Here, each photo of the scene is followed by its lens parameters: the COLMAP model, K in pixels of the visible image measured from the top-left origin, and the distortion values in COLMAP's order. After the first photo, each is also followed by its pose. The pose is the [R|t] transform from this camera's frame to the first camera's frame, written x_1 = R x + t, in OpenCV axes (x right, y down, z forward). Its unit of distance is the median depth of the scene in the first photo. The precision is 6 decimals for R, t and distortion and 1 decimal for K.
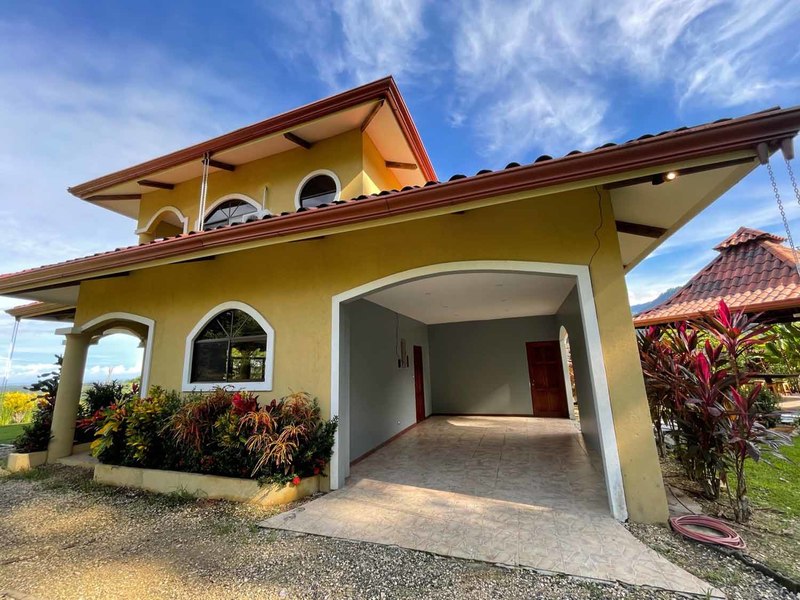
lens RADIAL K [[323.9, 0, 398.3], [0, 323.9, 299.7], [0, 0, 1]] dist [0.004221, 0.002308]
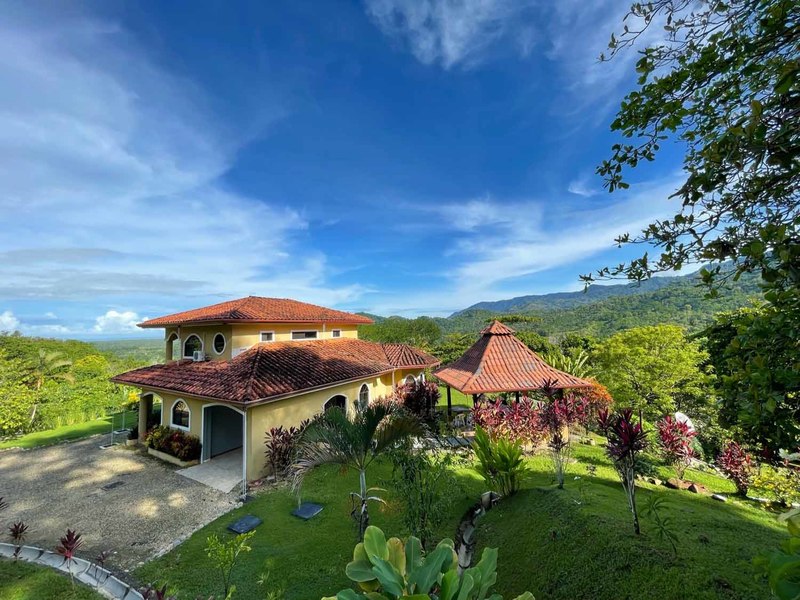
lens RADIAL K [[323.9, 0, 400.5], [0, 323.9, 299.7], [0, 0, 1]] dist [0.004221, 0.002308]
pose [[0.981411, -0.002560, -0.191901, 2.322319], [0.025989, 0.992473, 0.119673, -1.373276], [0.190150, -0.122436, 0.974091, -1.599003]]
